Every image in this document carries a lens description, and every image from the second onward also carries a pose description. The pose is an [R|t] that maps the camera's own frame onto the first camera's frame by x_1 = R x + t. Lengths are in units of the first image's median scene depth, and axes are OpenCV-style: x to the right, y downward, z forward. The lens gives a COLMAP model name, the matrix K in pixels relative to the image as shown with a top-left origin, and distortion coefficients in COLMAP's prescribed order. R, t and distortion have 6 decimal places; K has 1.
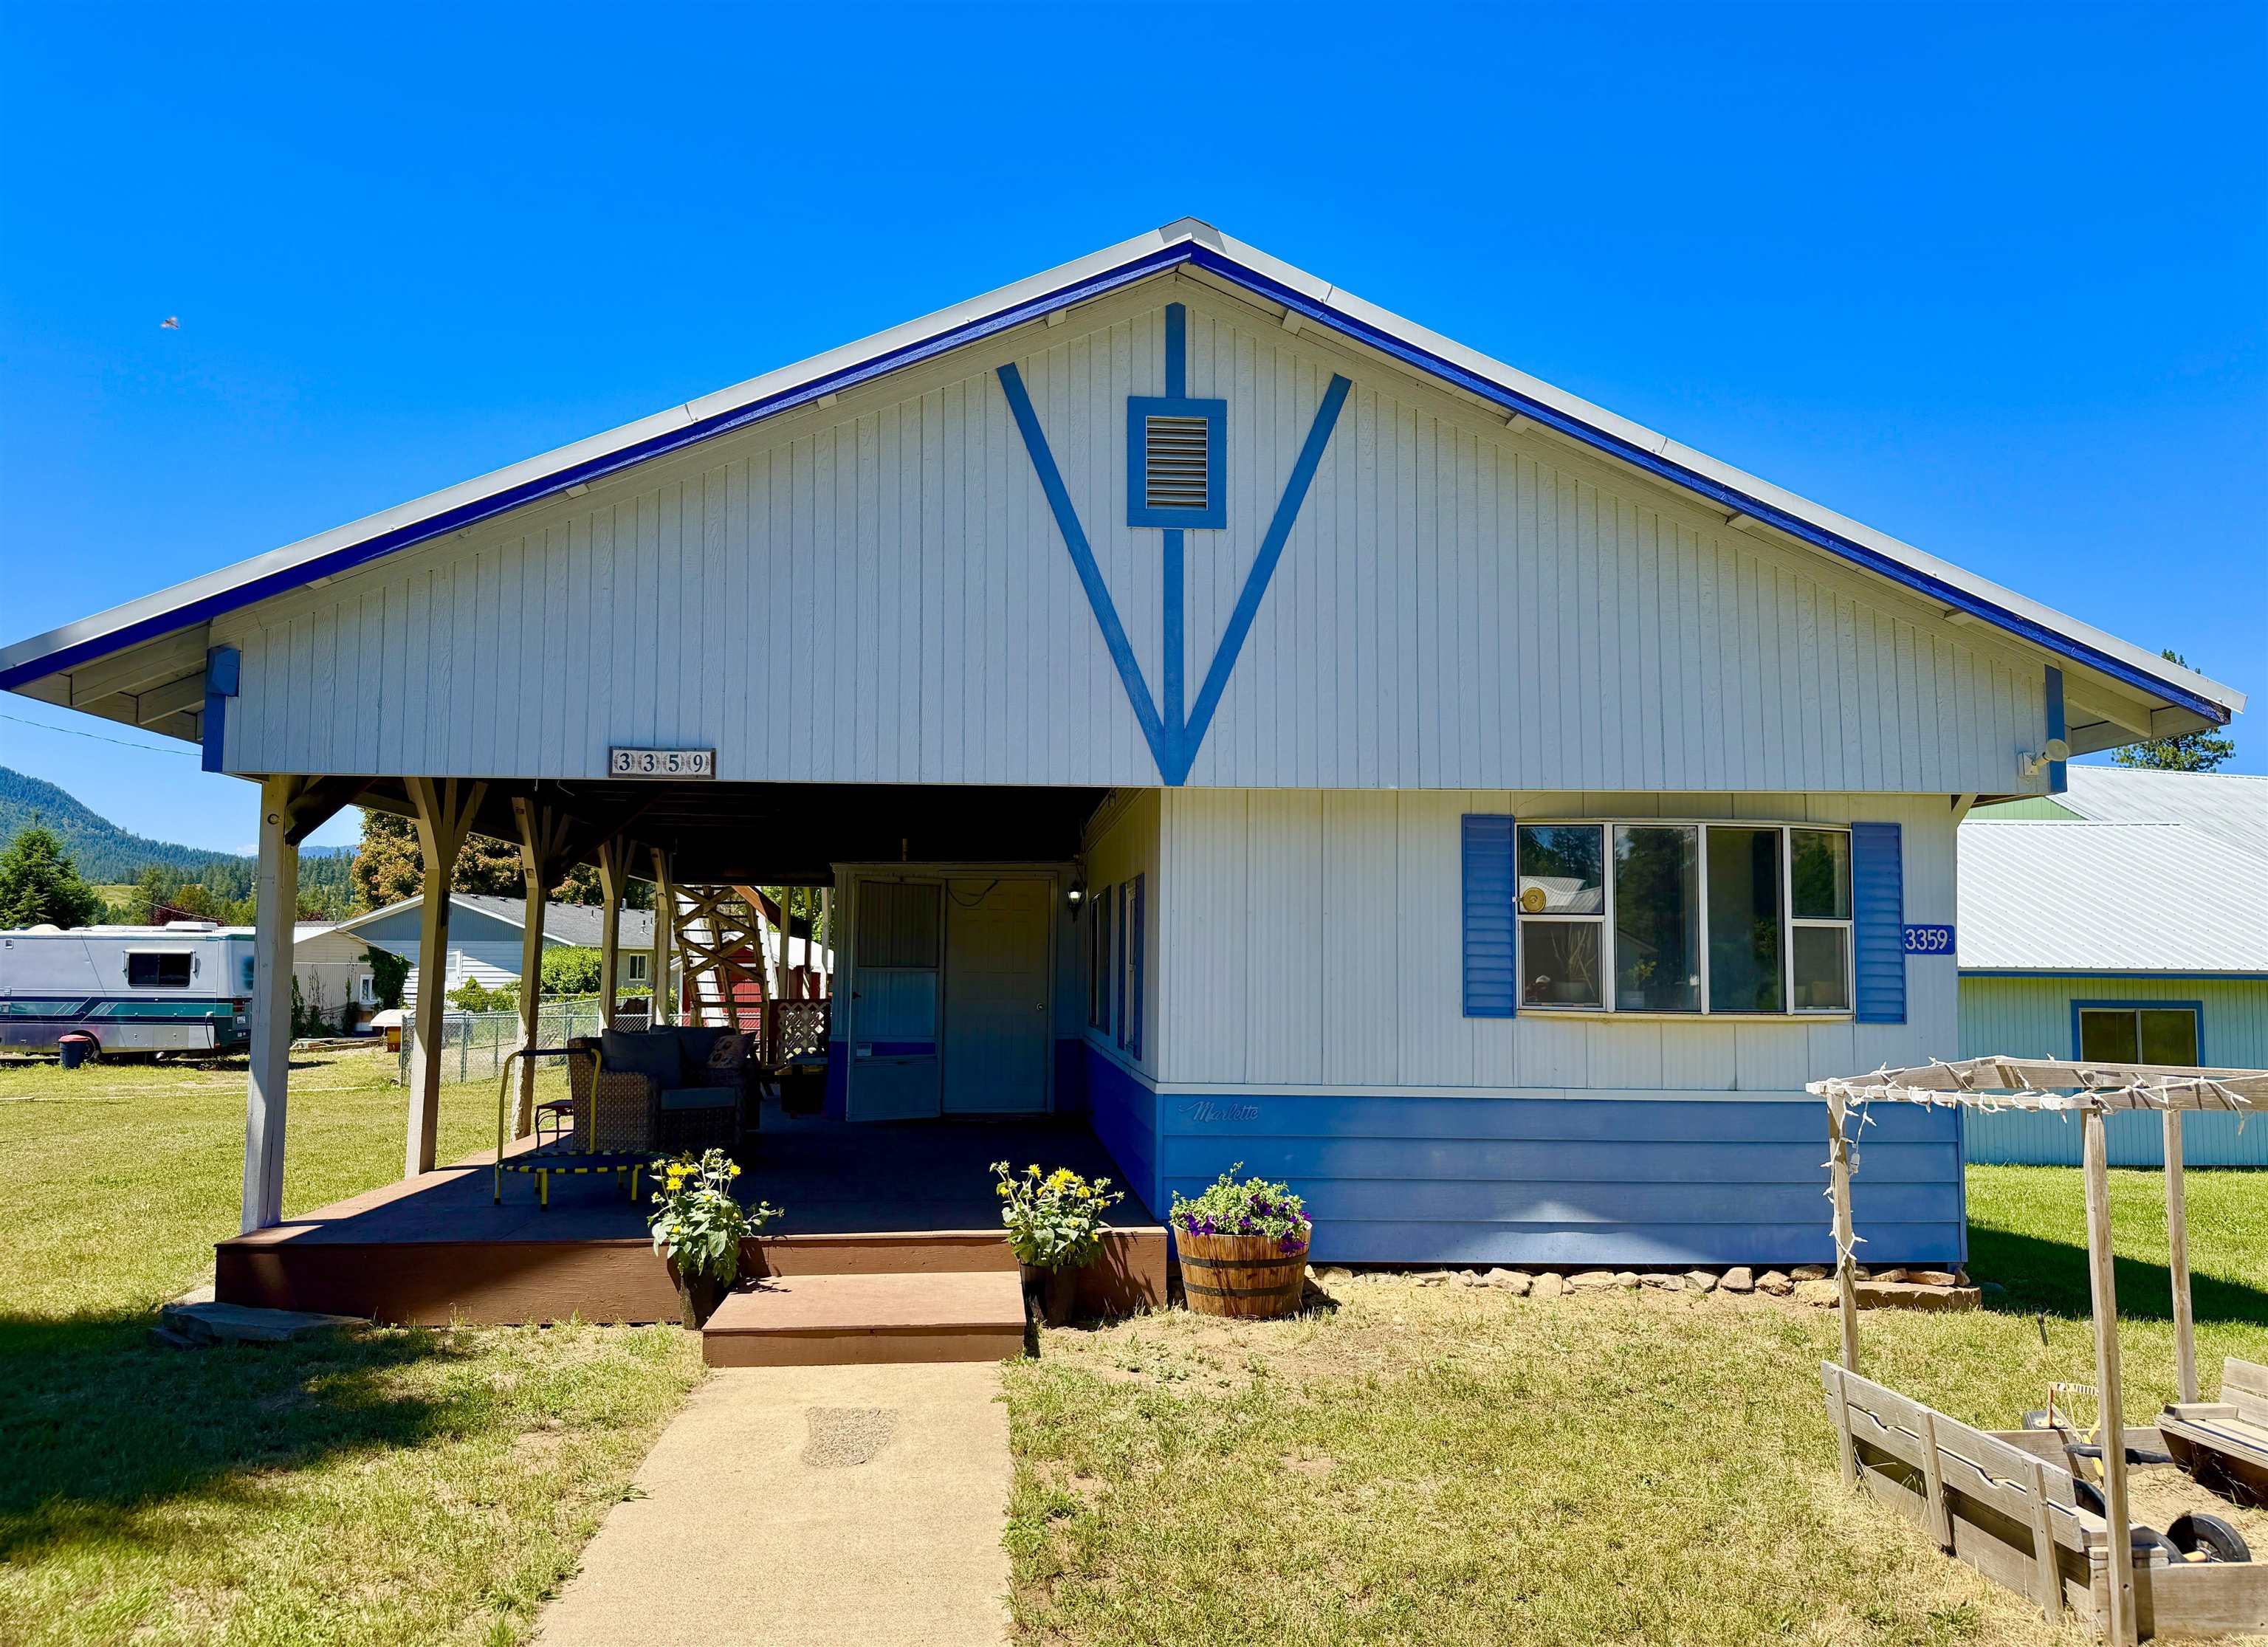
lens RADIAL K [[1651.7, 0, 1041.0], [0, 1651.7, 847.4], [0, 0, 1]] dist [0.097356, -0.116302]
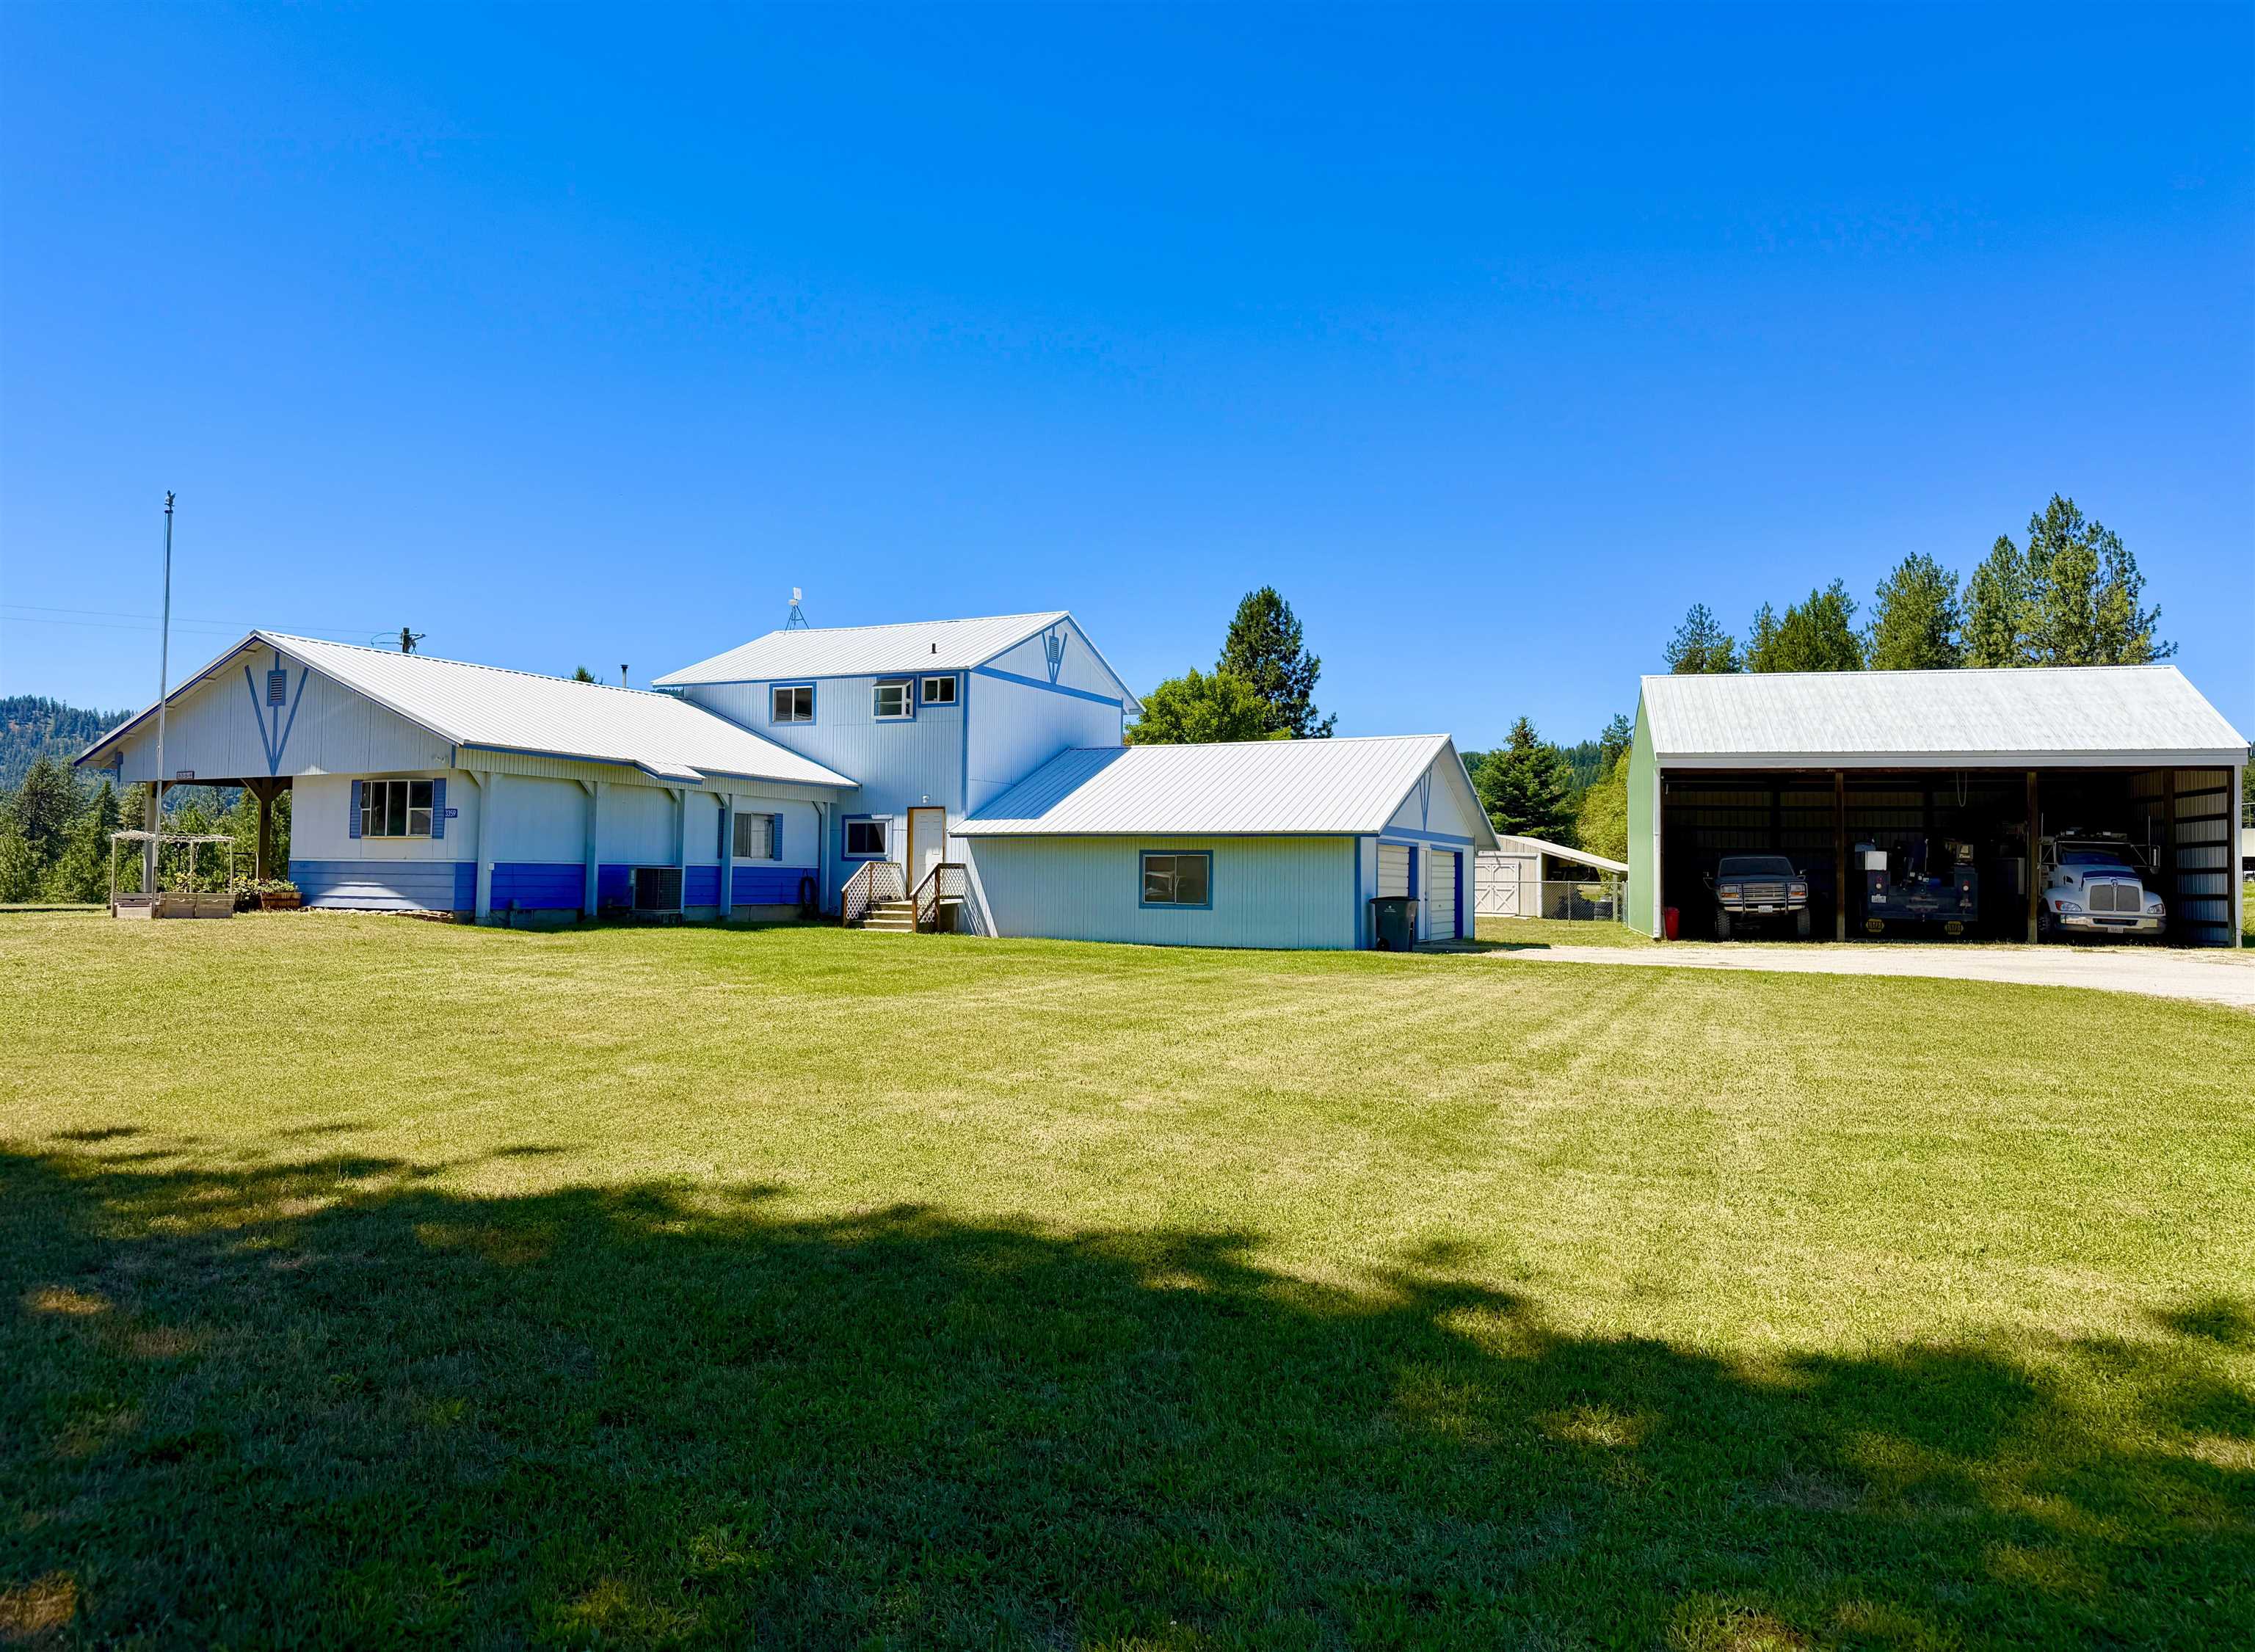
lens RADIAL K [[1613.6, 0, 1117.0], [0, 1613.6, 794.1], [0, 0, 1]] dist [0.090366, -0.137393]
pose [[0.891891, -0.028015, -0.451381, 3.152101], [0.036970, 0.999256, 0.011030, 0.030615], [0.450736, -0.026525, 0.892263, -1.298463]]
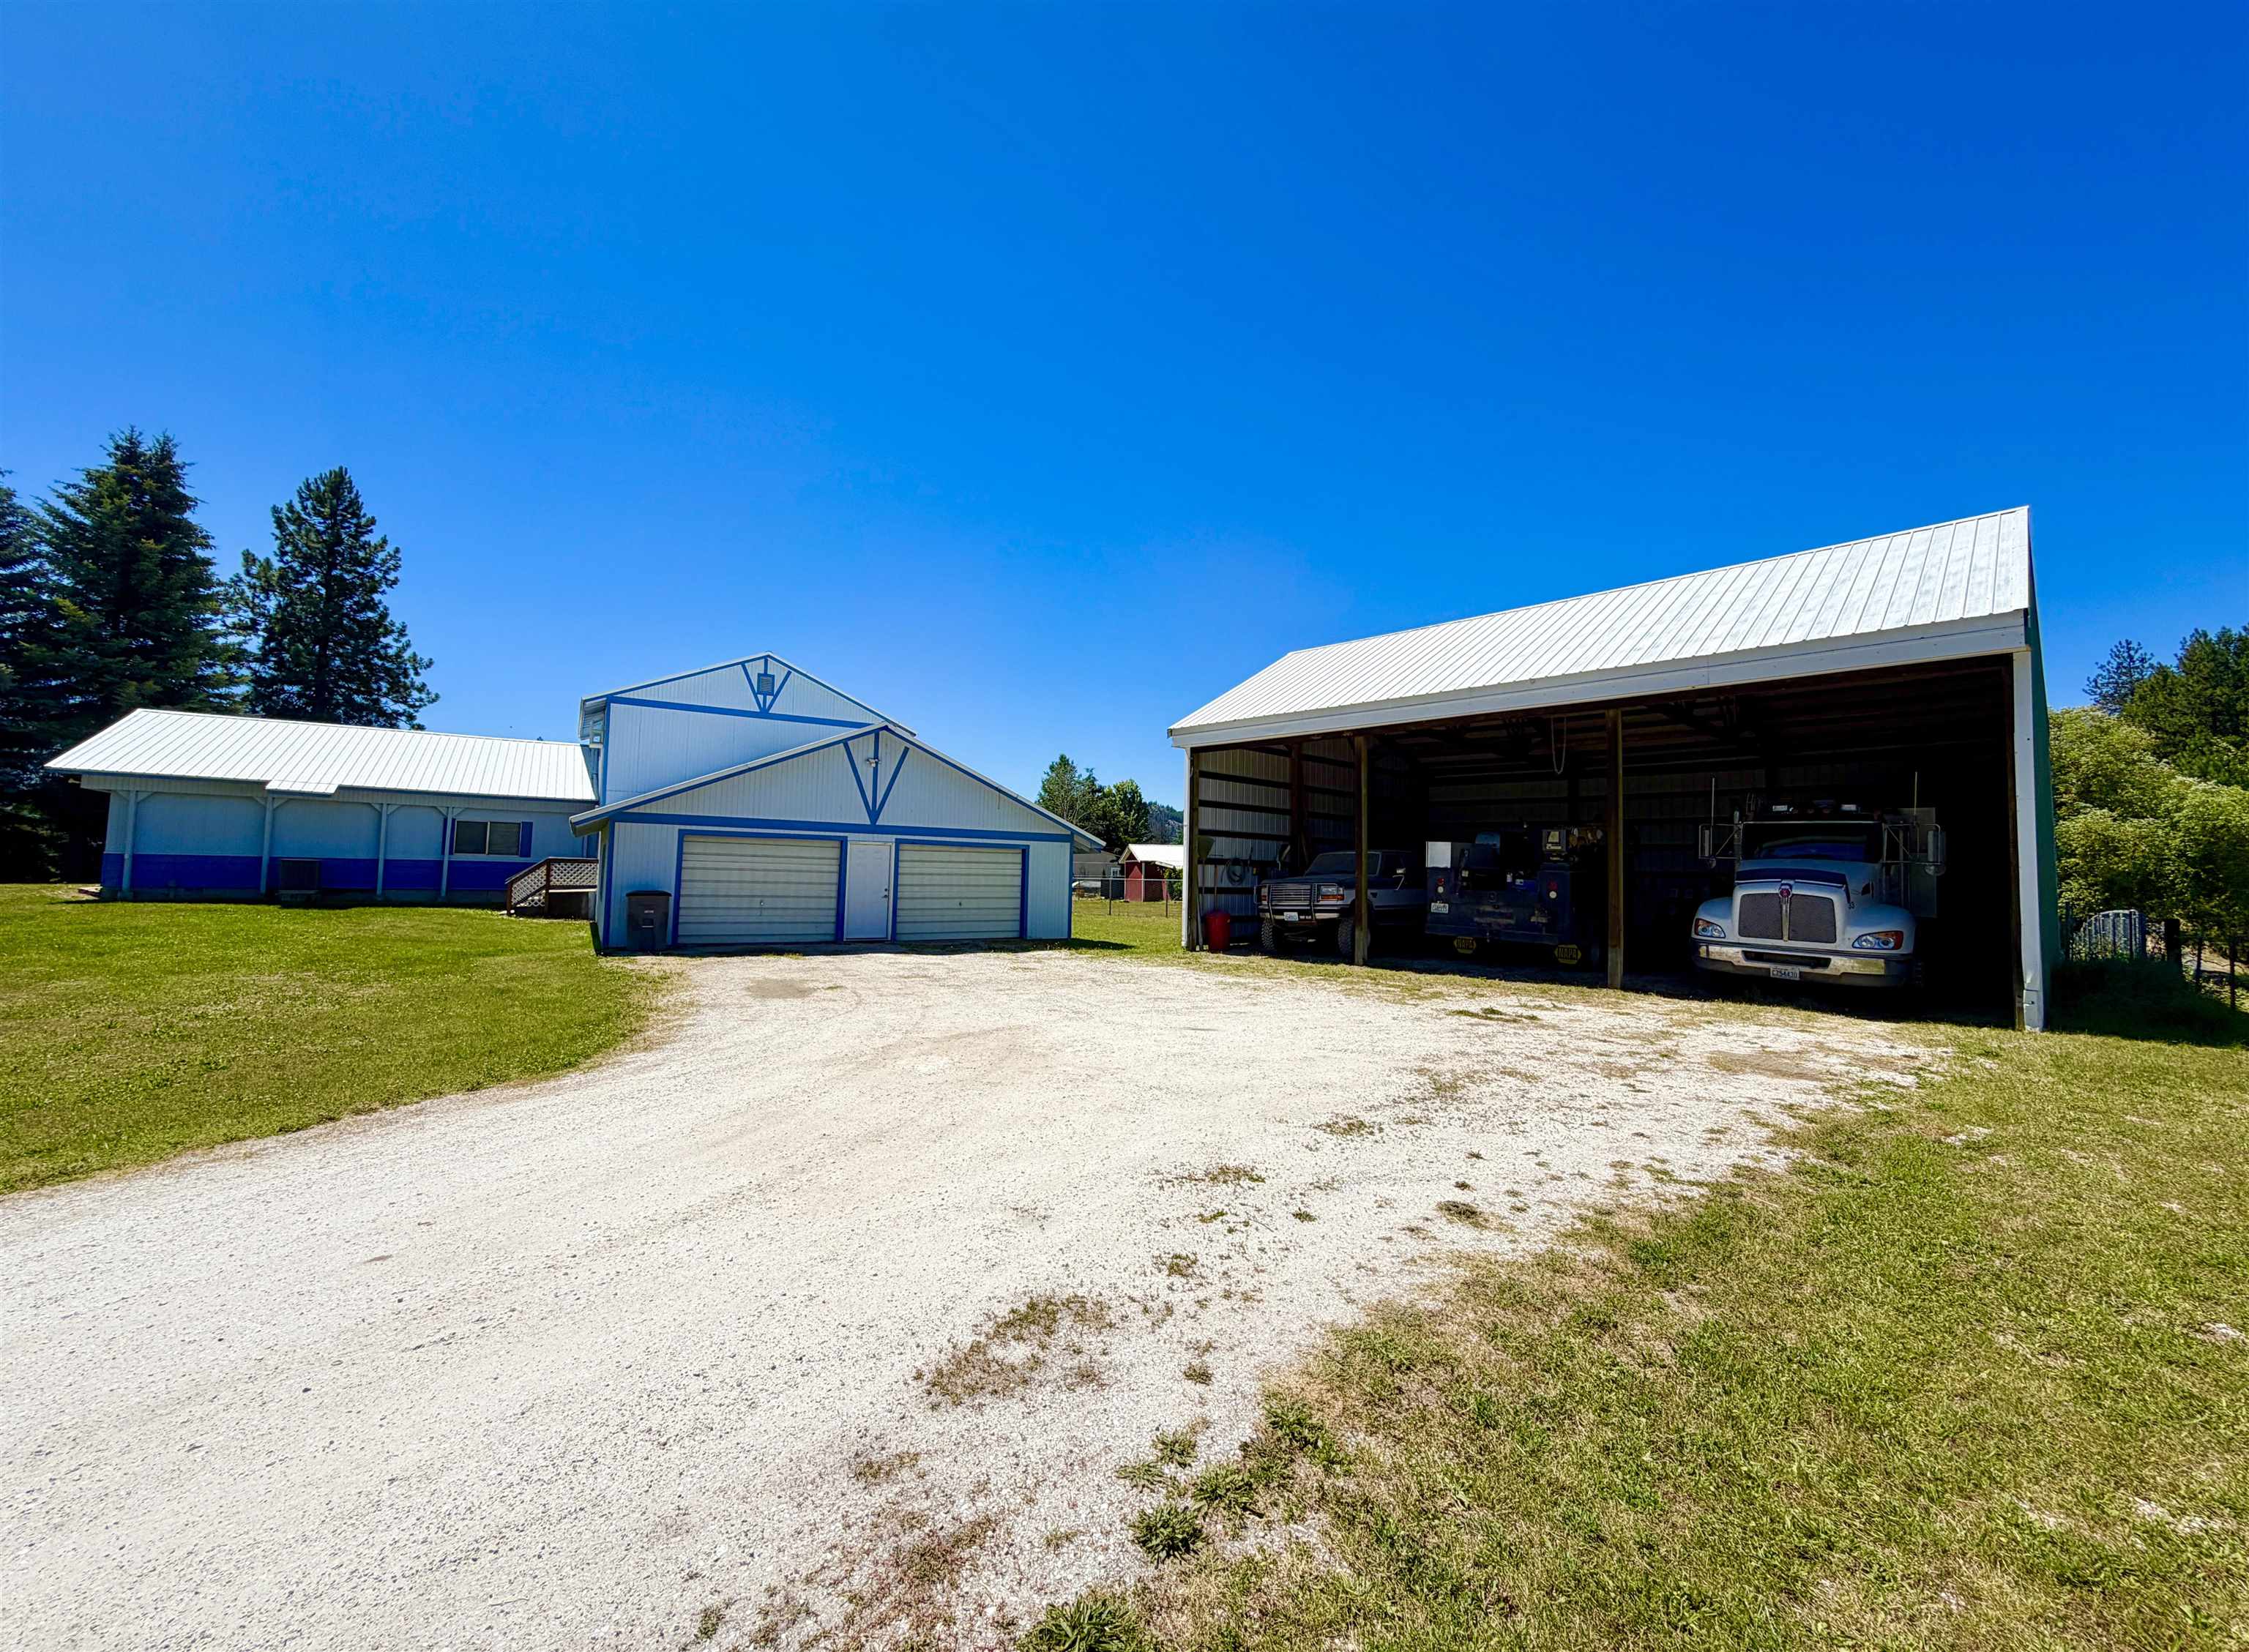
lens RADIAL K [[901.9, 0, 1120.6], [0, 901.9, 831.0], [0, 0, 1]] dist [-0.000521, -0.000125]
pose [[0.501896, -0.043623, -0.863827, 4.210048], [0.053572, 0.998378, -0.019292, 0.293283], [0.863267, -0.036594, 0.503419, 2.193975]]
